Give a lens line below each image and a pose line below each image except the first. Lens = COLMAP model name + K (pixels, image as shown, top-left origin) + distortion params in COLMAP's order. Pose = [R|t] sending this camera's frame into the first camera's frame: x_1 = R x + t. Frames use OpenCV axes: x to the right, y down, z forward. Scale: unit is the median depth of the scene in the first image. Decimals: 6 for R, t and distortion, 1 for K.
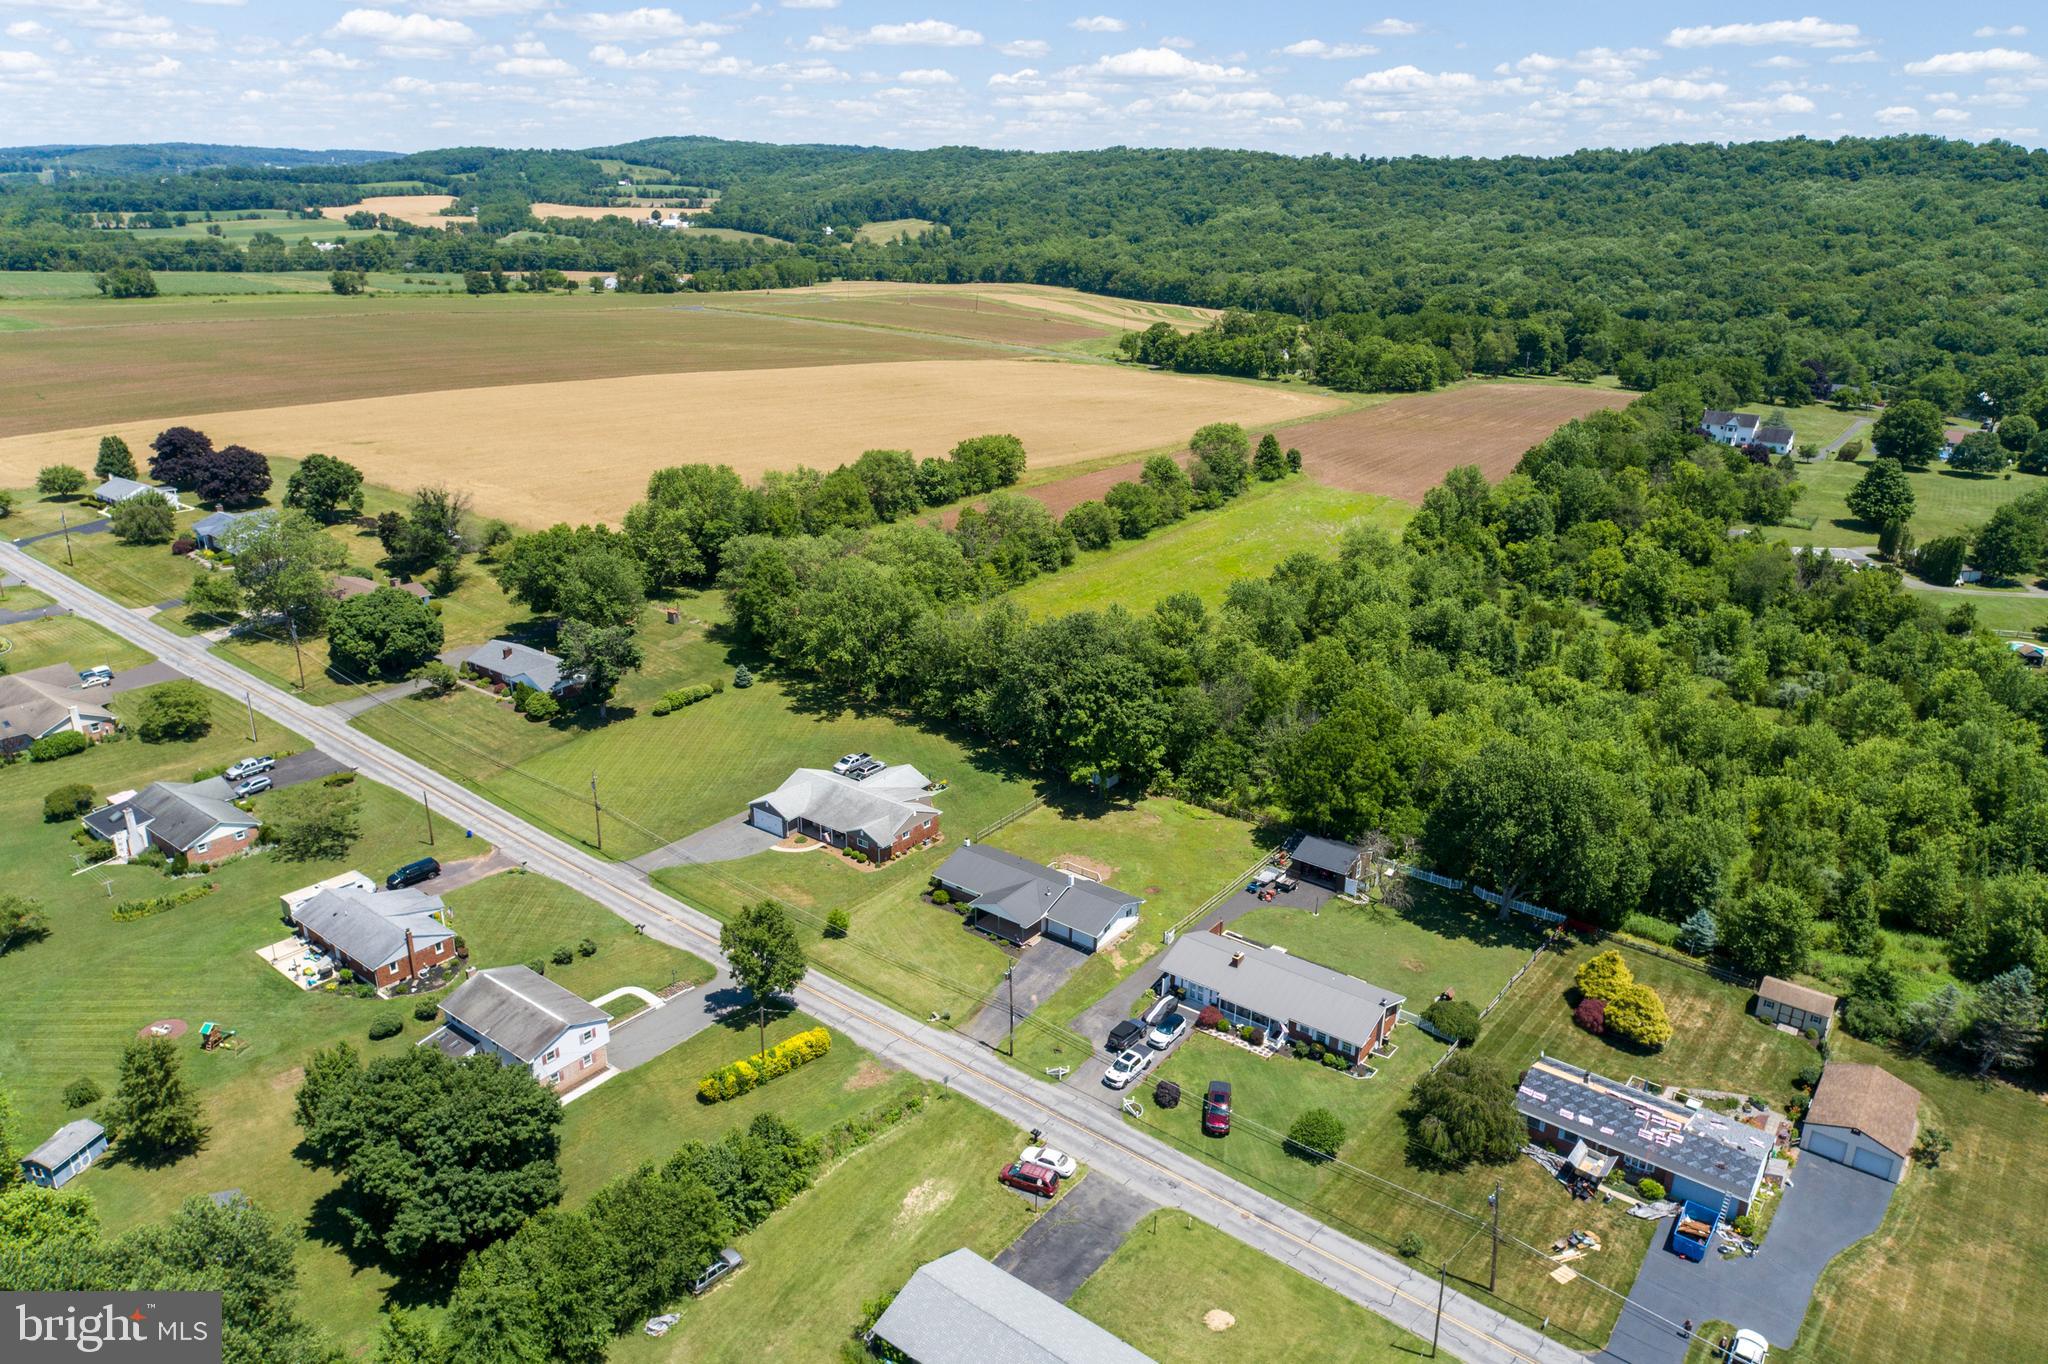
lens RADIAL K [[1387.6, 0, 1024.0], [0, 1387.6, 682.0], [0, 0, 1]] dist [-0.006307, 0.016266]
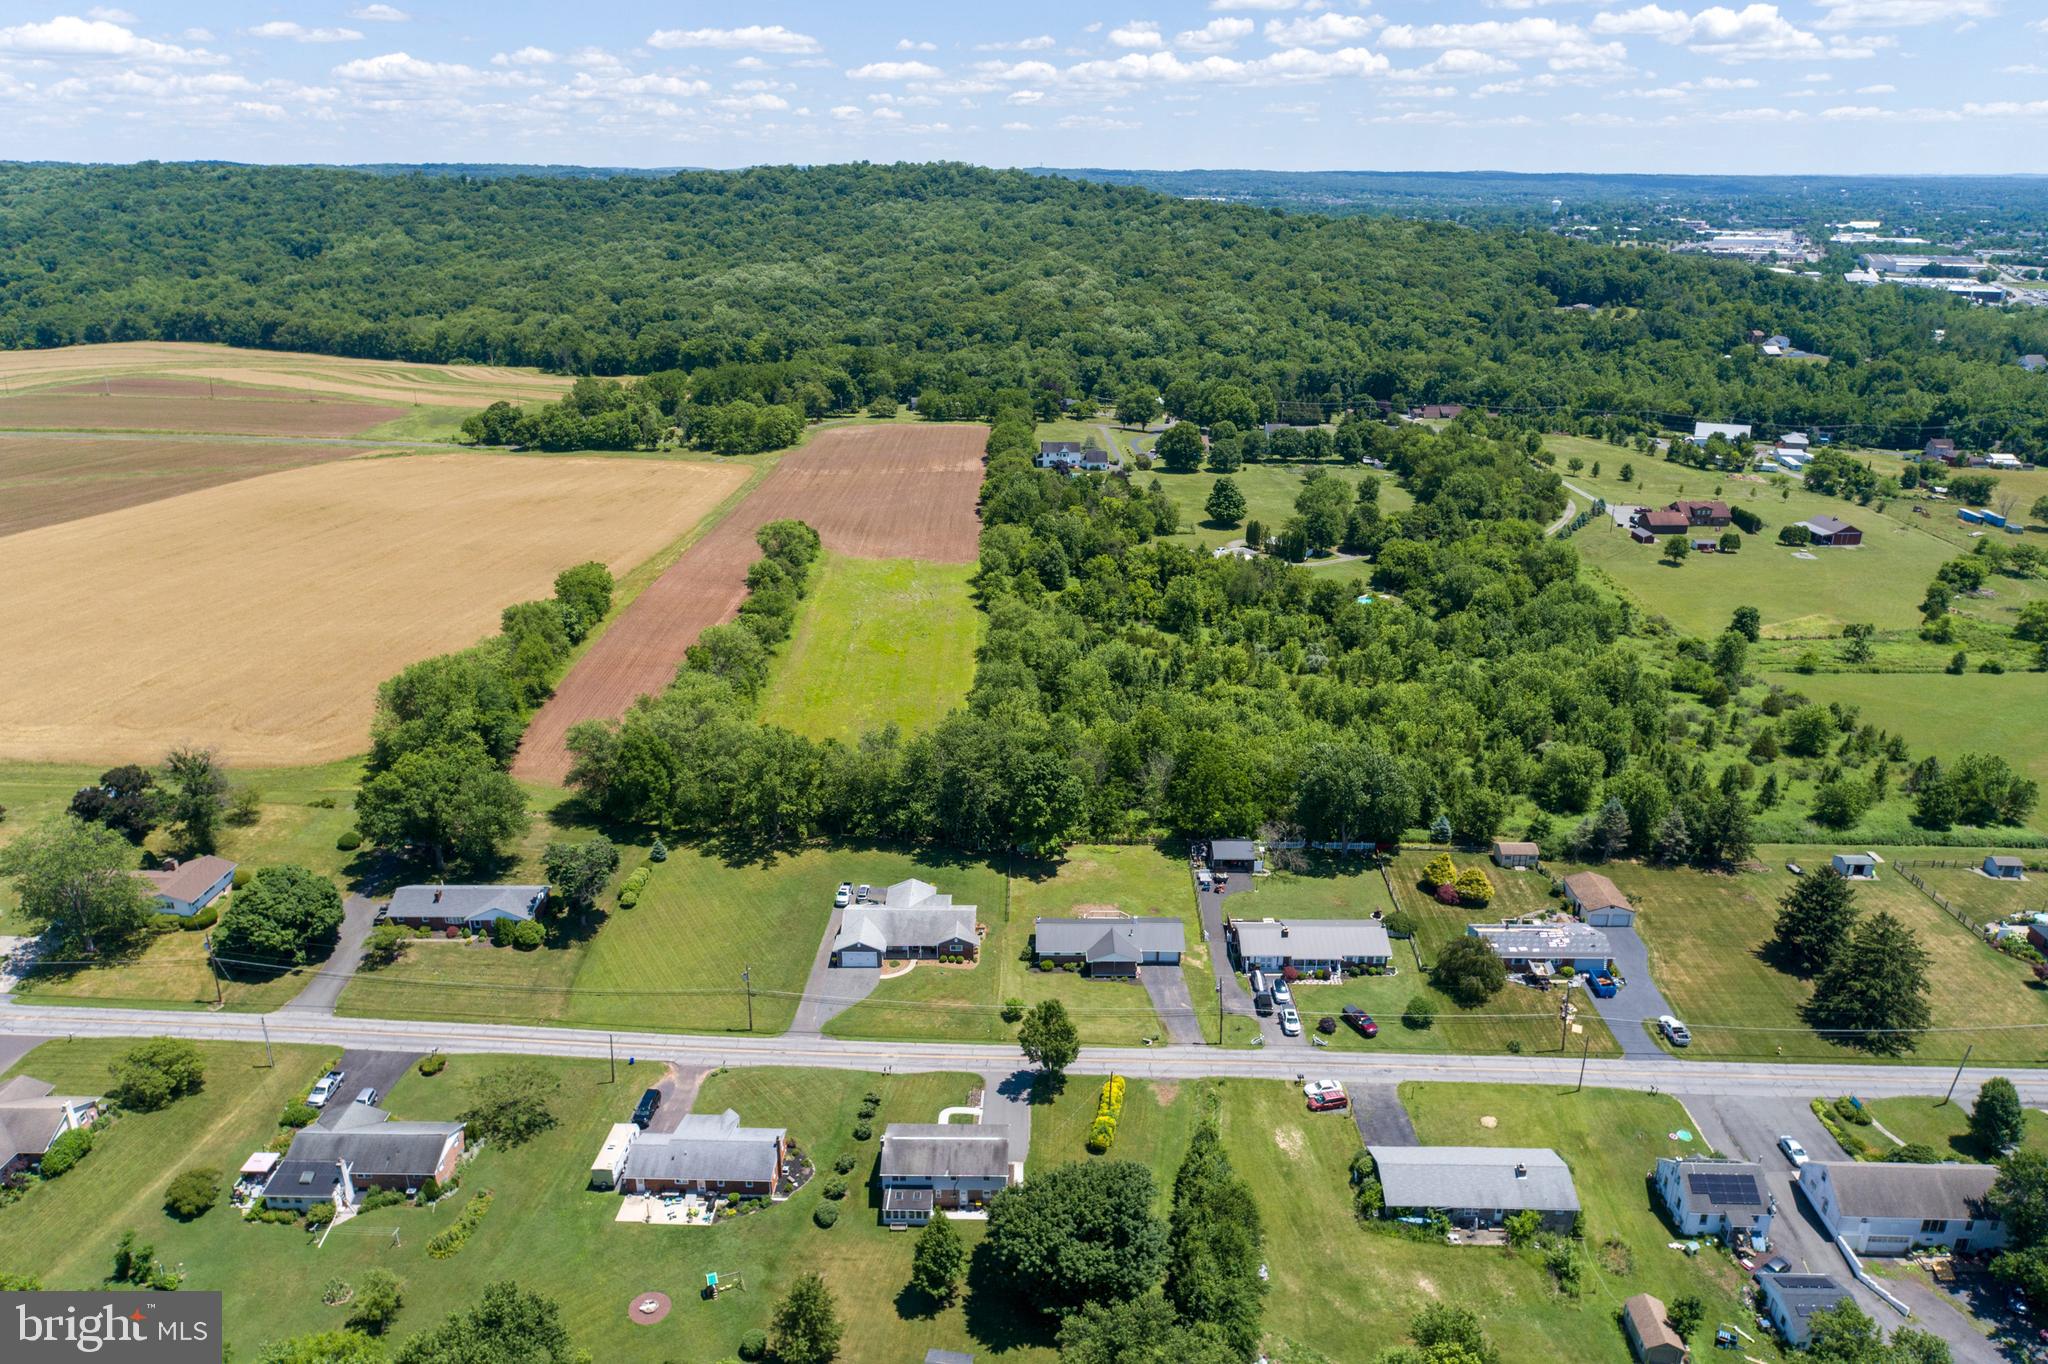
lens RADIAL K [[1387.6, 0, 1024.0], [0, 1387.6, 682.0], [0, 0, 1]] dist [-0.006307, 0.016266]
pose [[0.797652, -0.217023, 0.562719, -0.605196], [0.213533, 0.974202, 0.073037, -0.163524], [-0.564053, 0.061901, 0.823415, -0.059354]]
